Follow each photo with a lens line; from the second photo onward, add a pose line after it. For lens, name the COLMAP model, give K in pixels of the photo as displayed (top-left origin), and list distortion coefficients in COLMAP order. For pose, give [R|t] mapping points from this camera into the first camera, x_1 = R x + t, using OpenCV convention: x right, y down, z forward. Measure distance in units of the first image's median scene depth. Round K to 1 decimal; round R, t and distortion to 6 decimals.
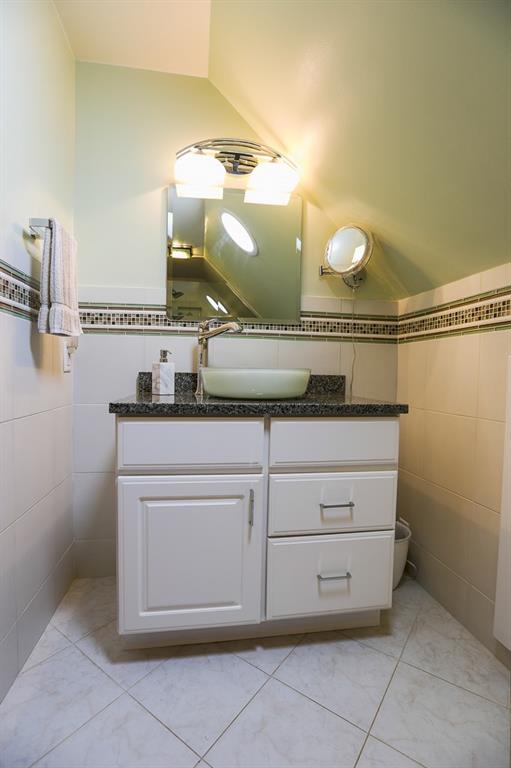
lens RADIAL K [[351.1, 0, 255.5], [0, 351.1, 384.0], [0, 0, 1]] dist [-0.059585, 0.021672]
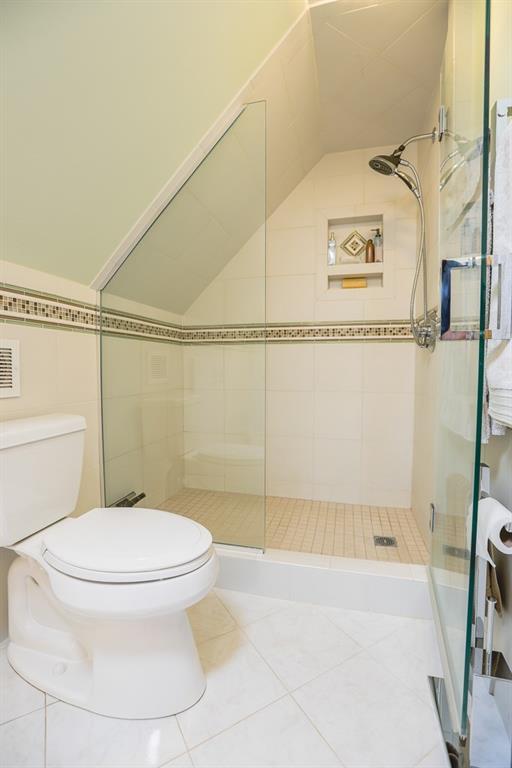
lens RADIAL K [[351.1, 0, 256.0], [0, 351.1, 384.0], [0, 0, 1]] dist [-0.059585, 0.021672]
pose [[-0.914790, -0.006219, 0.403882, -0.401461], [0.027553, 0.996592, 0.077751, -0.042387], [-0.402989, 0.082254, -0.911501, 1.797806]]
